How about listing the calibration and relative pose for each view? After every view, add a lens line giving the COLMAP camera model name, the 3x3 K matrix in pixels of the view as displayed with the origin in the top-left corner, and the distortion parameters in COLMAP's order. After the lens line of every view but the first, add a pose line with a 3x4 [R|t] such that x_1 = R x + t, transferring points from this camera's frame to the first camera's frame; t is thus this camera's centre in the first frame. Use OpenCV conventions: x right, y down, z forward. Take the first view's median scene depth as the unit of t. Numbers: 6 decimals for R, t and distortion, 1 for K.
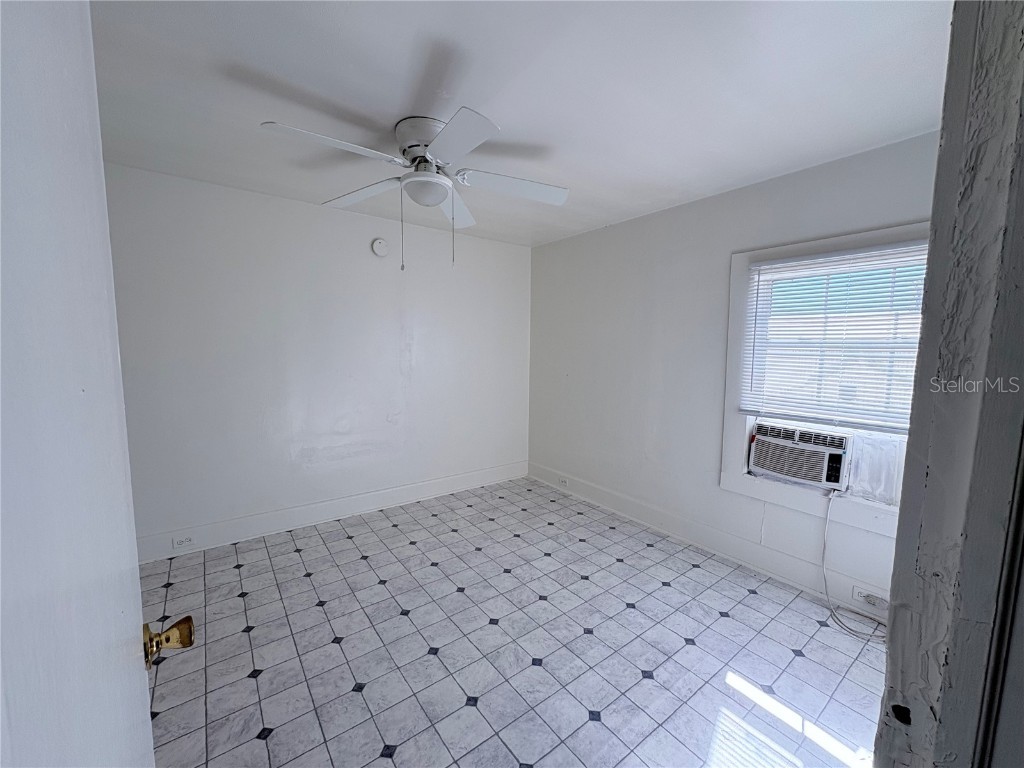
lens RADIAL K [[409.0, 0, 516.4], [0, 409.0, 386.5], [0, 0, 1]] dist [-0.006004, -0.000699]
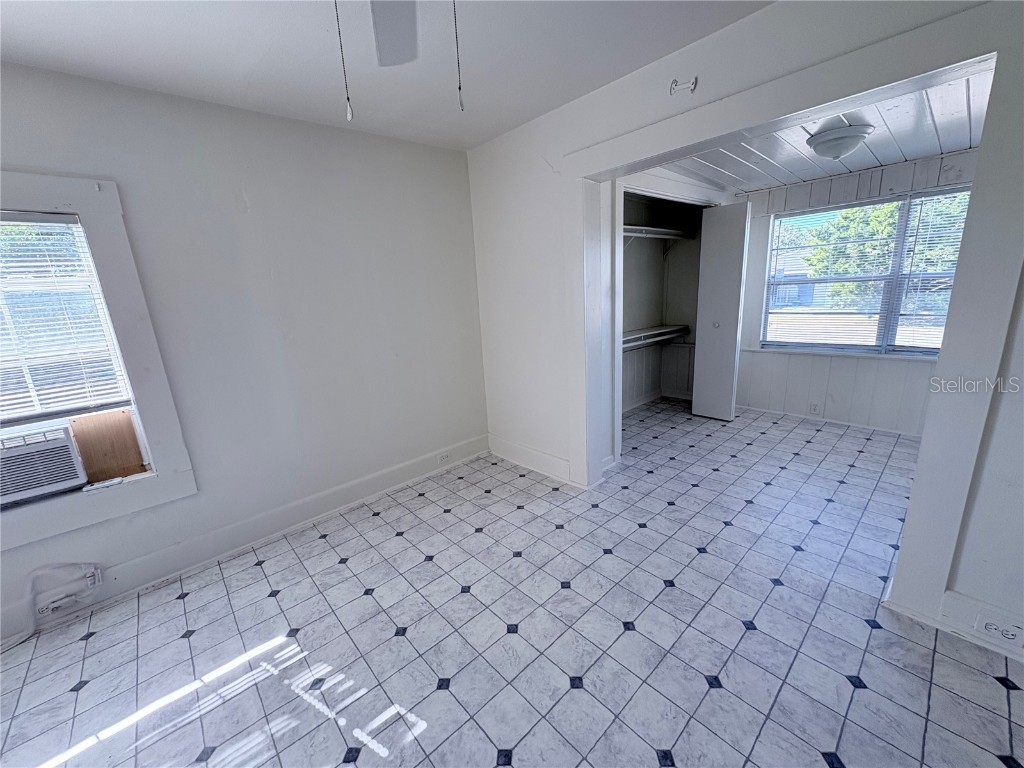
lens RADIAL K [[409.0, 0, 483.7], [0, 409.0, 381.8], [0, 0, 1]] dist [-0.006004, -0.000699]
pose [[-0.051057, -0.230770, 0.971668, -0.754200], [0.182833, 0.954334, 0.236261, -0.116173], [-0.981817, 0.189716, -0.006533, 0.977172]]
